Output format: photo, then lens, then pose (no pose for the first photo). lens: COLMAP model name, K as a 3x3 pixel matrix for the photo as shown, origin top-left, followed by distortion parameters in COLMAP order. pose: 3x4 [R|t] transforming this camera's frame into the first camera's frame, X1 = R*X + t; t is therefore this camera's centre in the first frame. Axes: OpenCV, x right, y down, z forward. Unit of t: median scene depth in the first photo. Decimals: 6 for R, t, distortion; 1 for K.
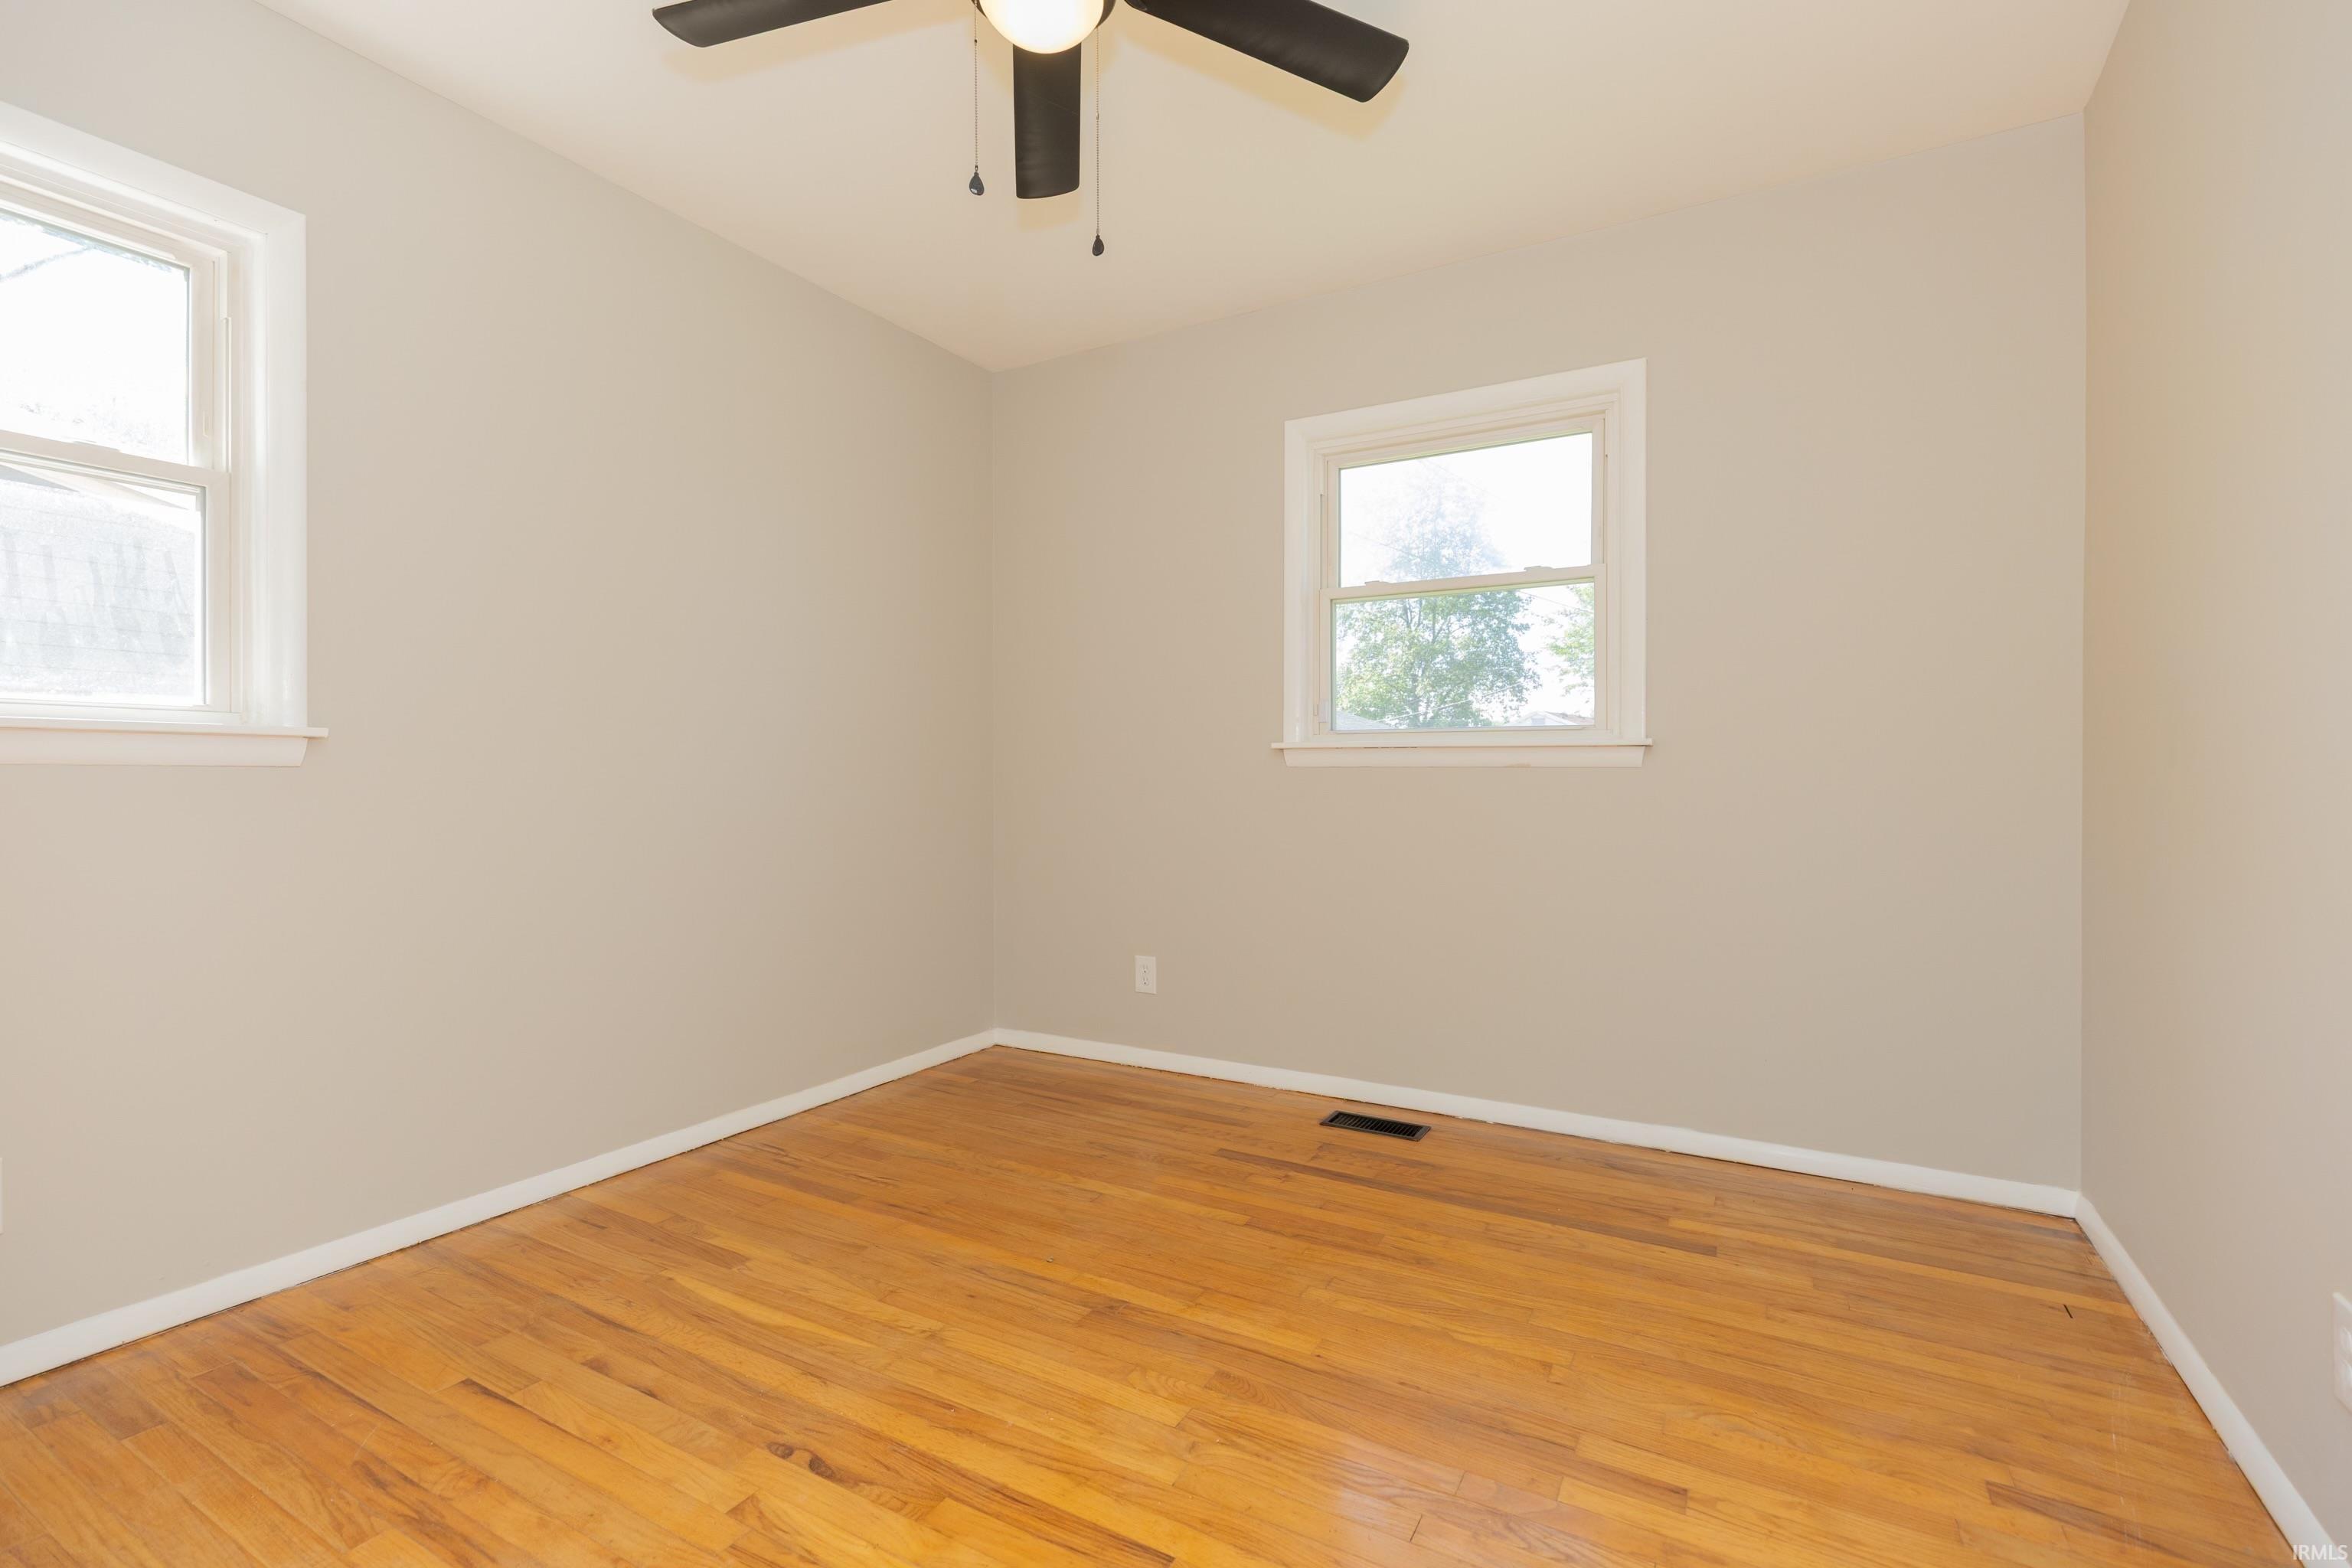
lens RADIAL K [[1047.9, 0, 1170.0], [0, 1047.9, 779.8], [0, 0, 1]] dist [0.004024, 0.000385]
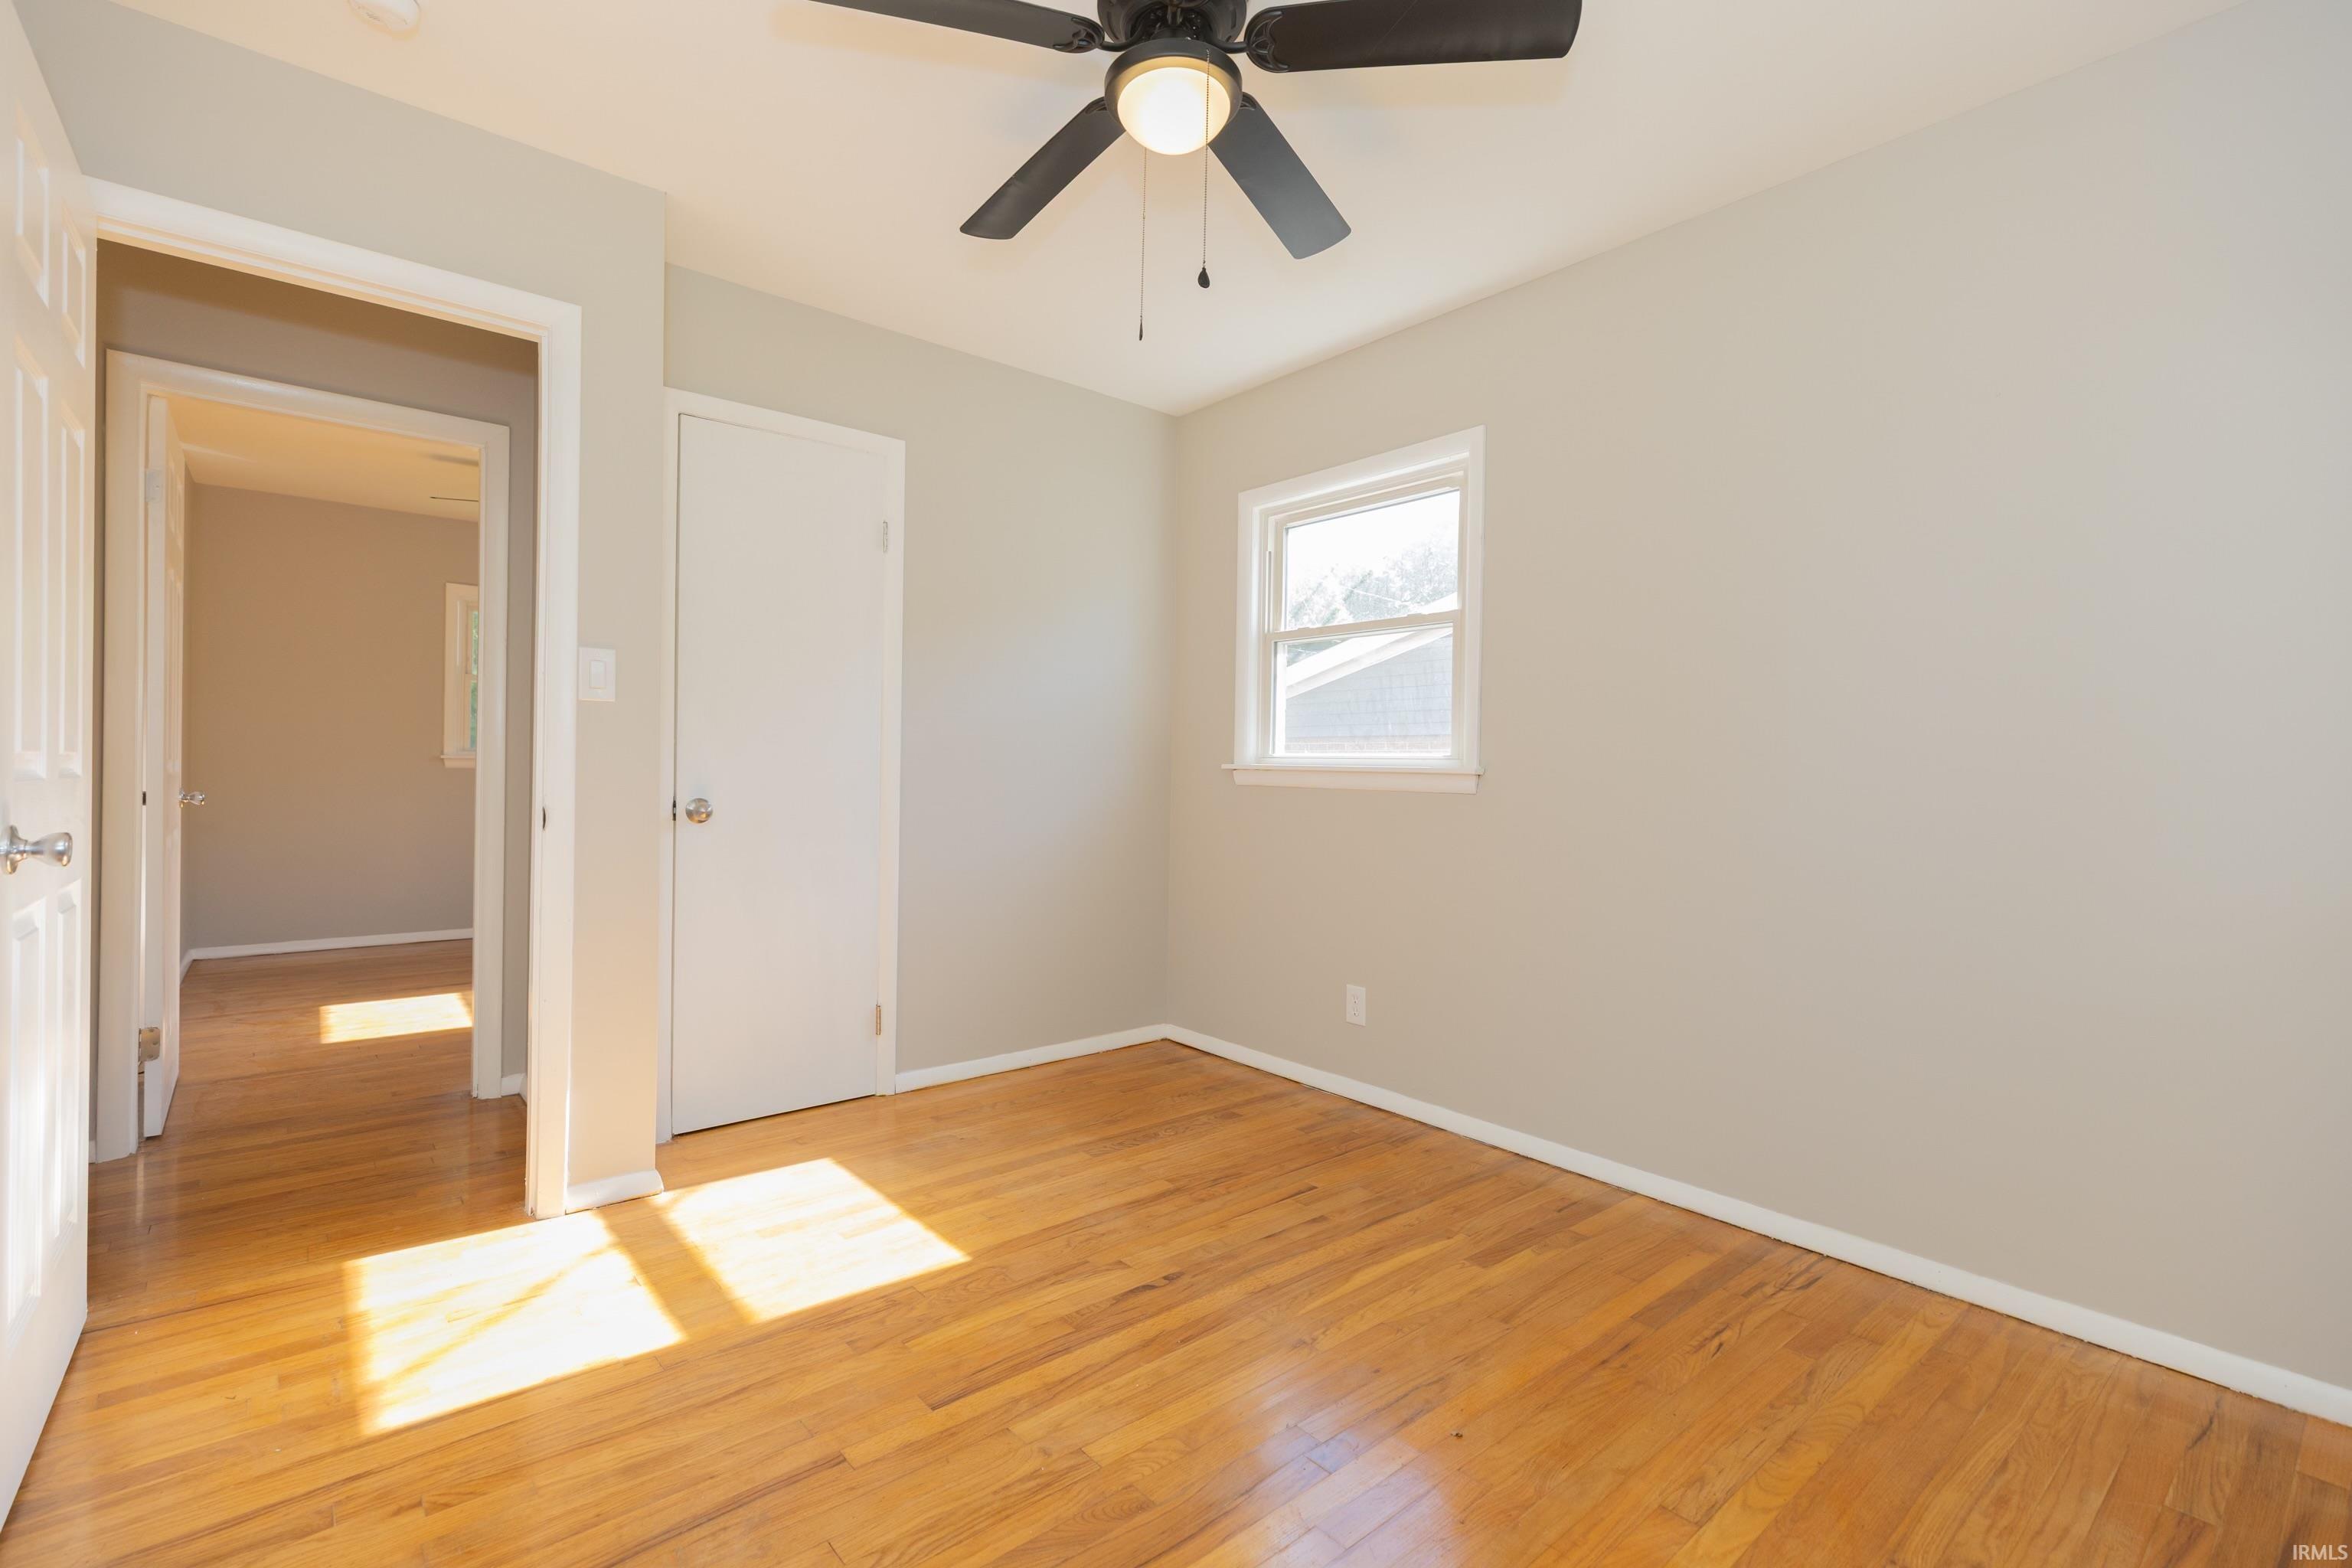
lens RADIAL K [[1047.9, 0, 1170.0], [0, 1047.9, 779.8], [0, 0, 1]] dist [0.004024, 0.000385]
pose [[-0.335525, 0.003146, -0.942026, 0.747413], [-0.022570, 0.999681, 0.011378, -0.040505], [0.941761, 0.025079, -0.335346, 1.120720]]
